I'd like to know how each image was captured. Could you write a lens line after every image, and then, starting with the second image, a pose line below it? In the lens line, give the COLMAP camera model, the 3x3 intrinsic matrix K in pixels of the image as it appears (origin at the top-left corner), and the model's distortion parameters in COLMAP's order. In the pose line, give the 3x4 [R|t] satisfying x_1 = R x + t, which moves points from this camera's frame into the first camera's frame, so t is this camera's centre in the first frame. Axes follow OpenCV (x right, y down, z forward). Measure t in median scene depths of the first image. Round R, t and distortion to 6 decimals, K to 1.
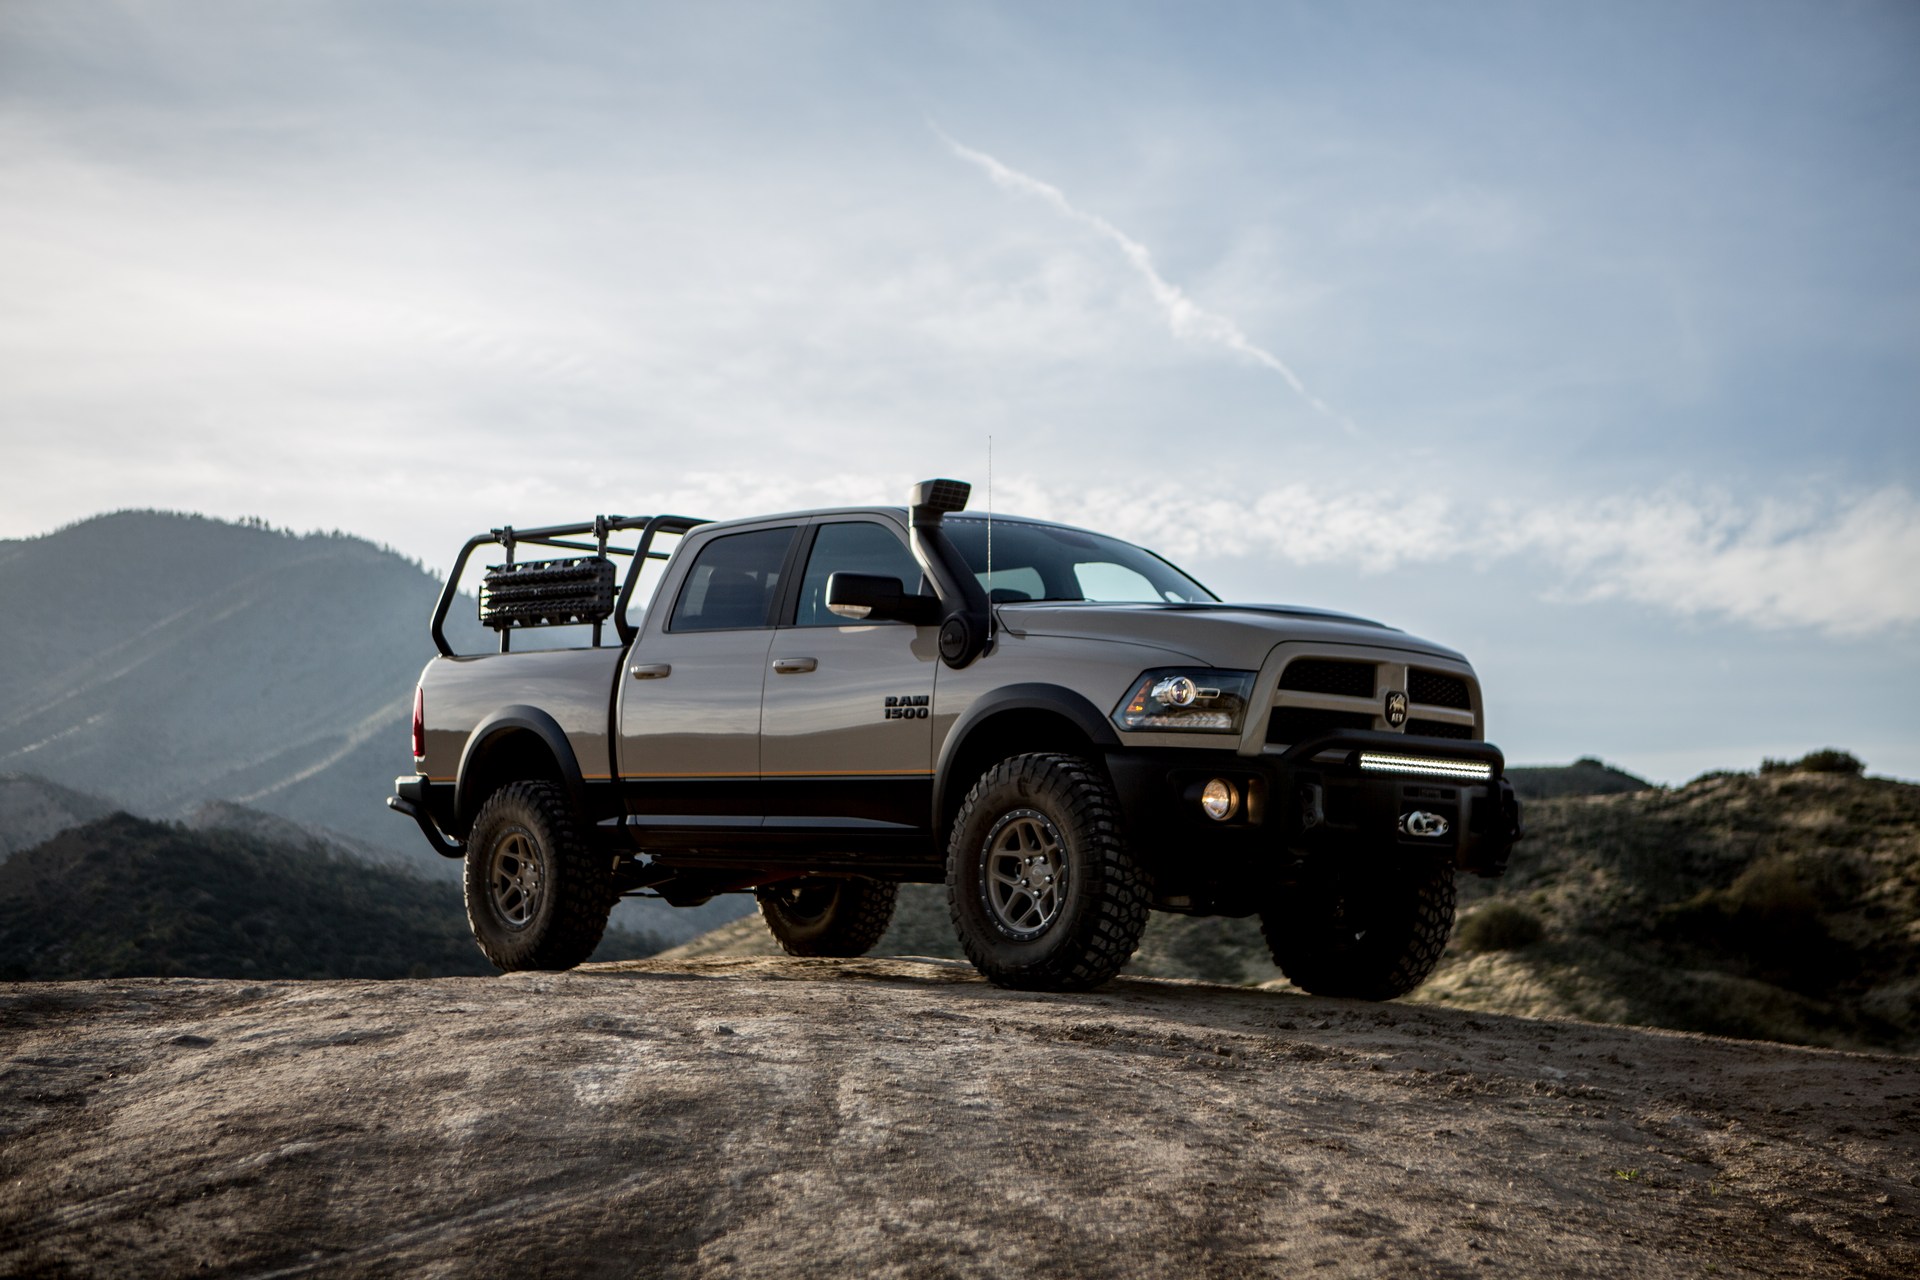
lens RADIAL K [[2843.3, 0, 944.7], [0, 2843.3, 643.5], [0, 0, 1]] dist [0.051375, 0.000000]
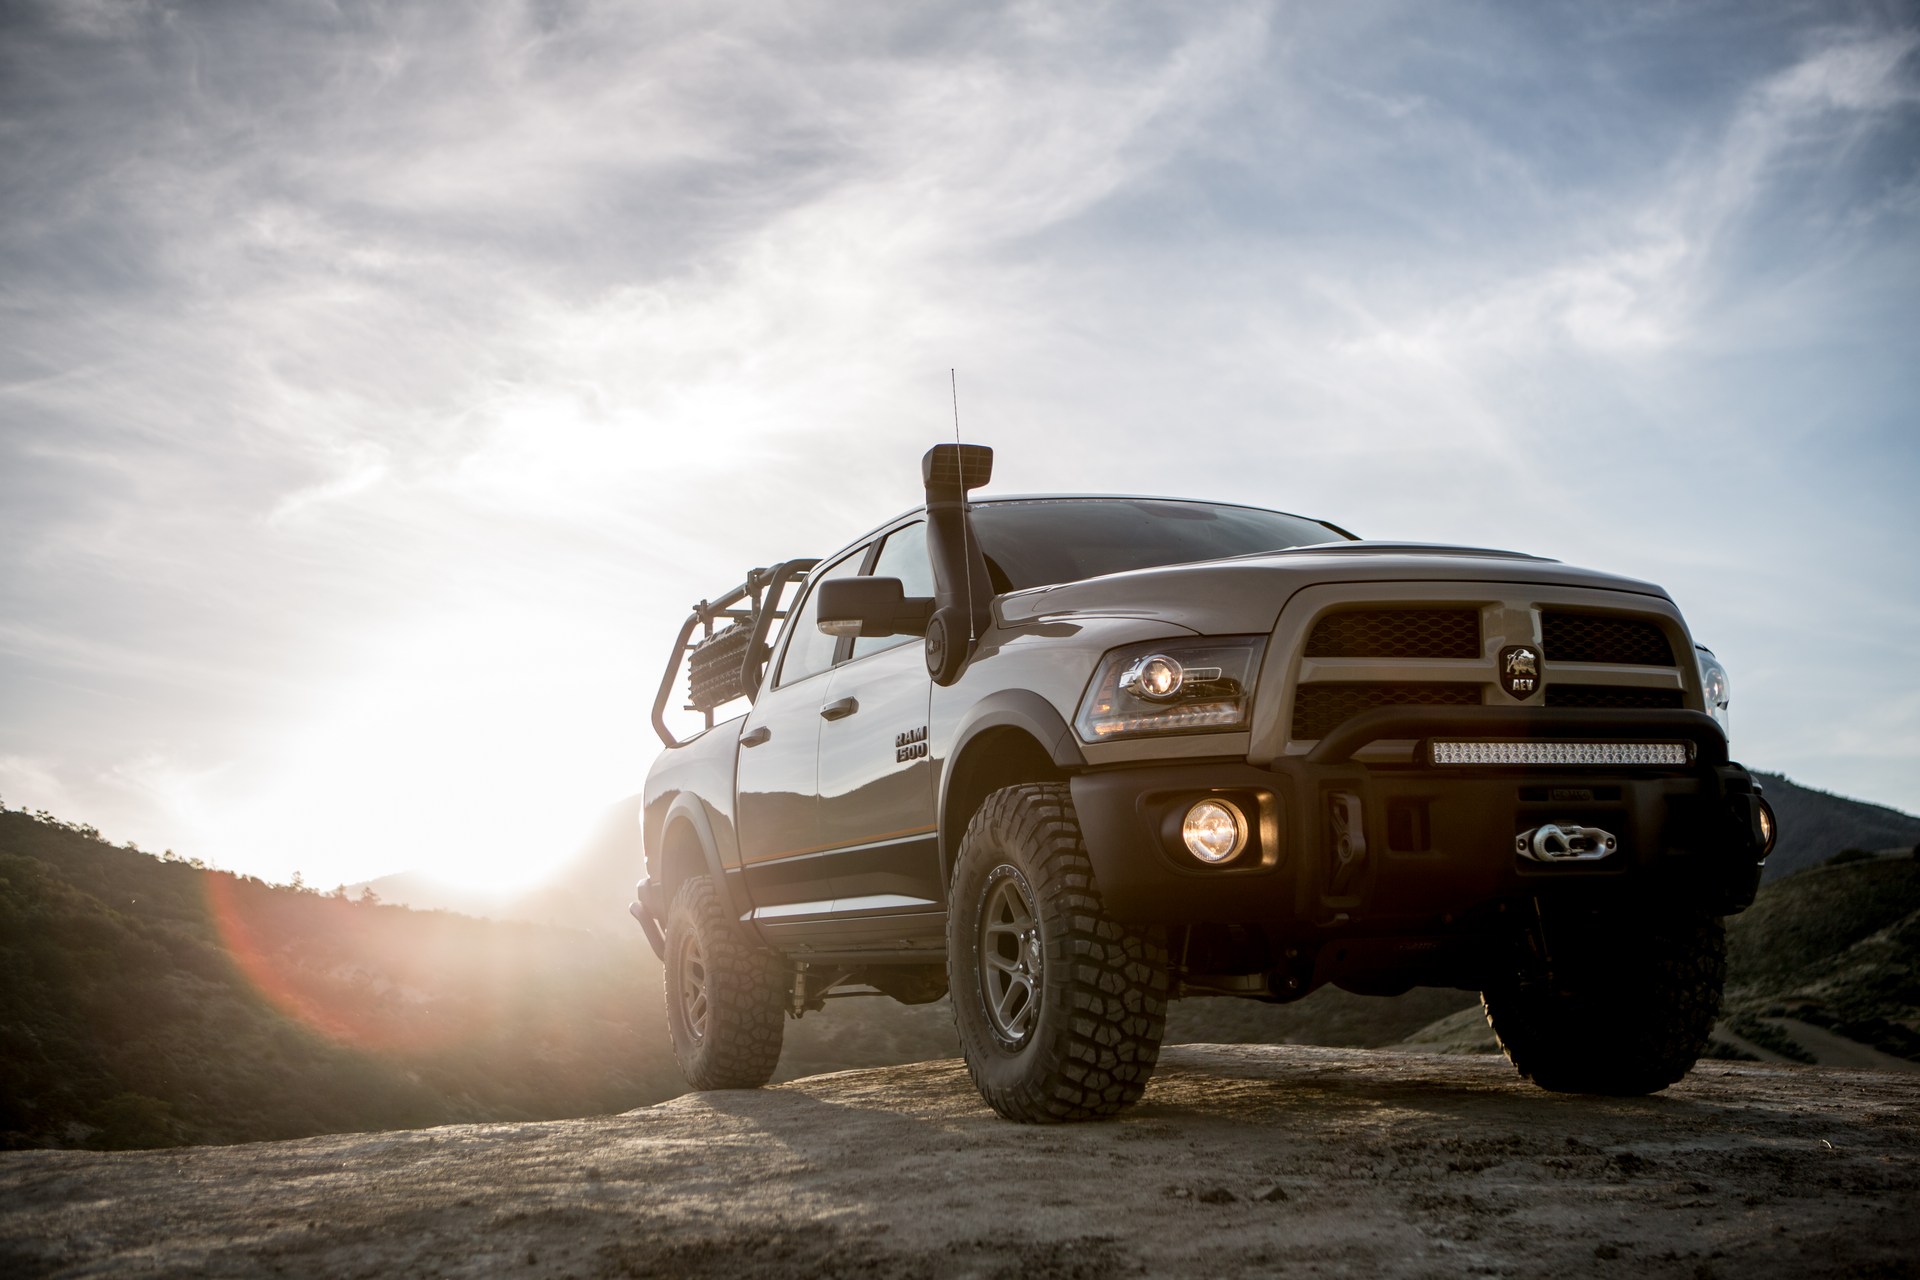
lens RADIAL K [[2136.7, 0, 979.1], [0, 2136.7, 651.7], [0, 0, 1]] dist [-0.012546, 0.000000]
pose [[0.939149, -0.111778, -0.324815, 0.181351], [0.094223, 0.993134, -0.069334, 0.036993], [0.330335, 0.034510, 0.943233, 0.438395]]
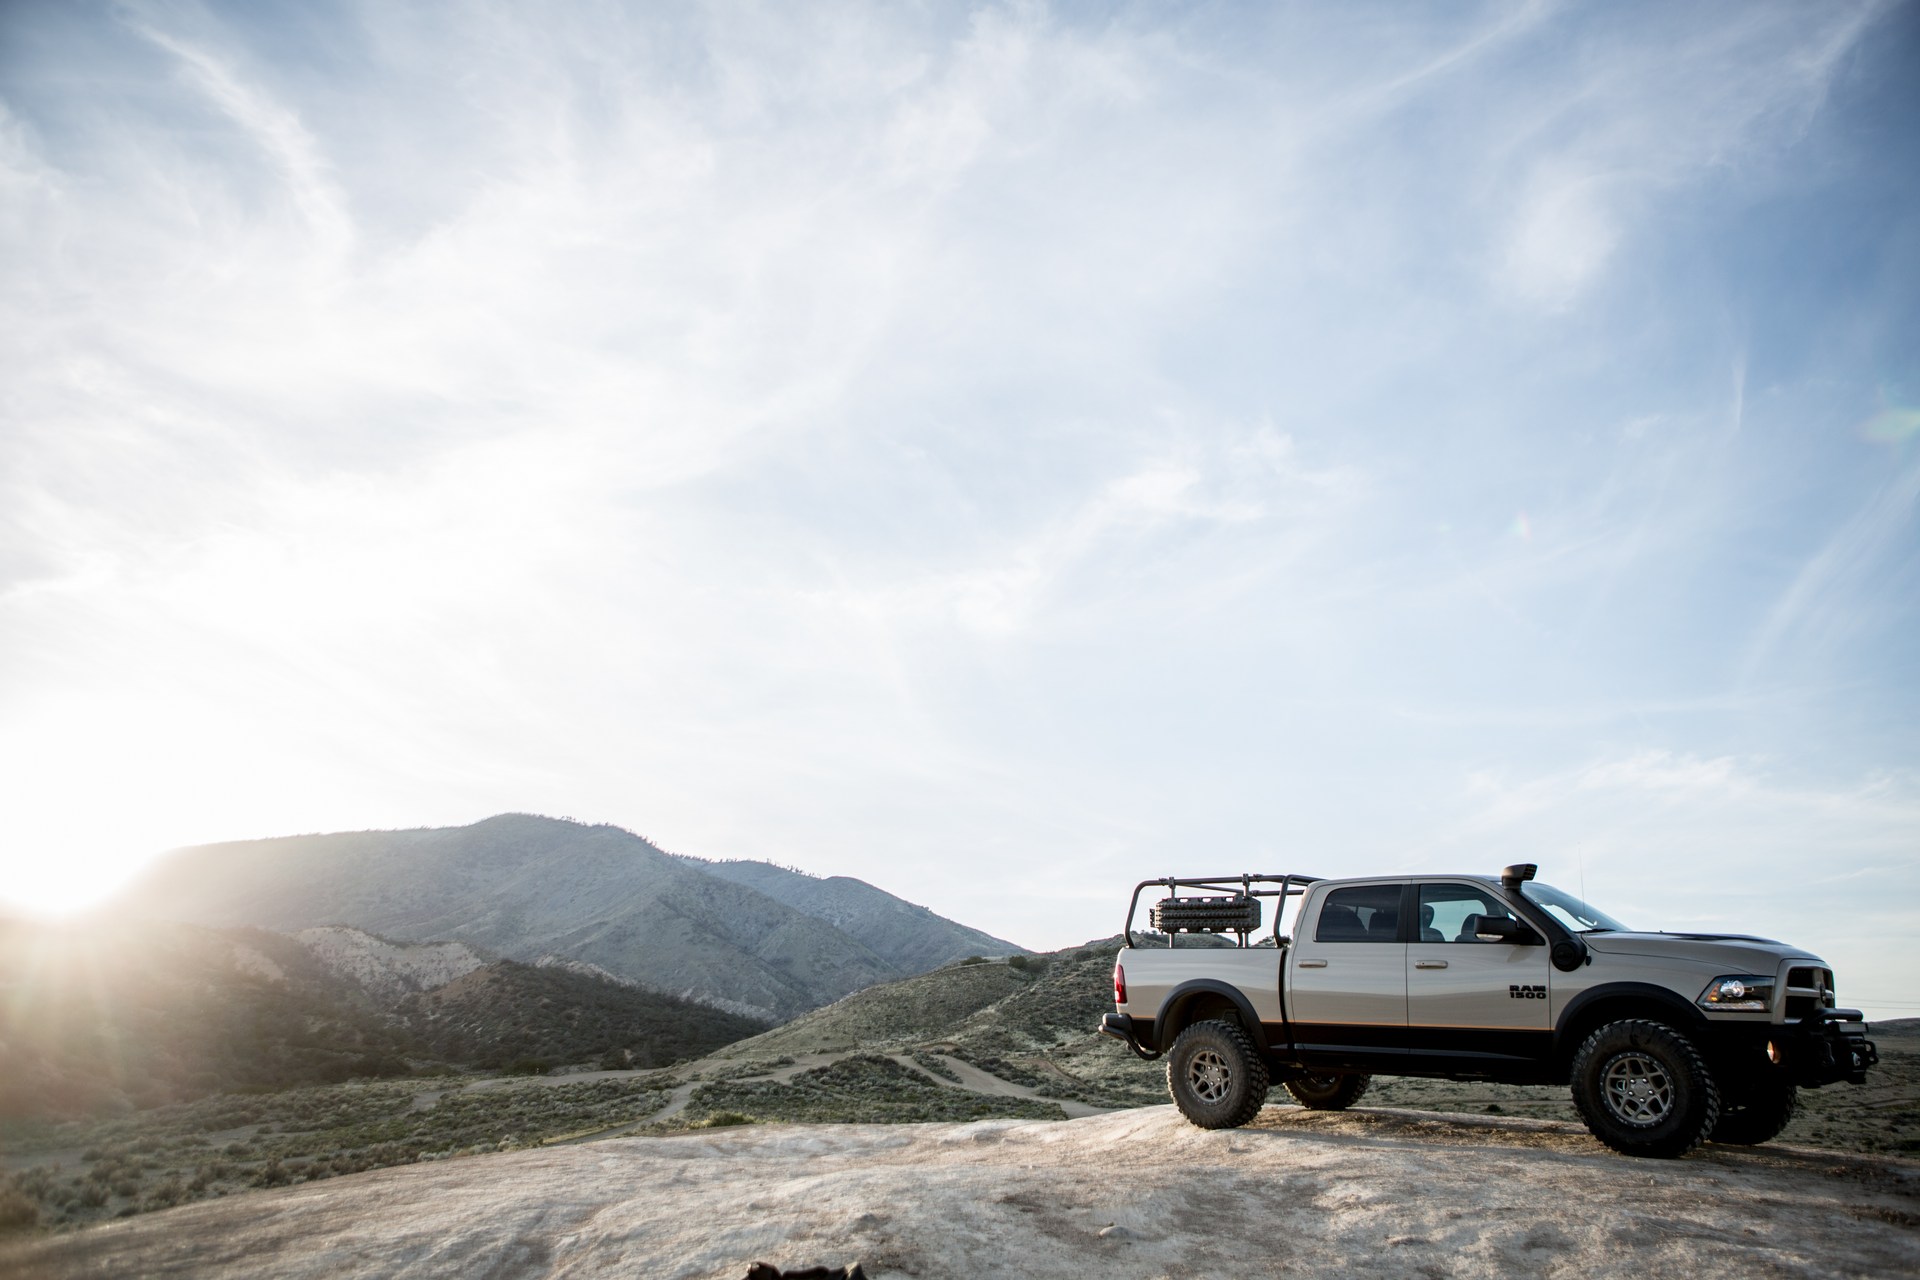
lens RADIAL K [[1333.4, 0, 950.4], [0, 1333.4, 673.5], [0, 0, 1]] dist [-0.093533, 0.071073]
pose [[0.998885, 0.004900, 0.046962, -0.396153], [0.002233, 0.988588, -0.150631, -0.050010], [-0.047164, 0.150568, 0.987474, 0.155082]]
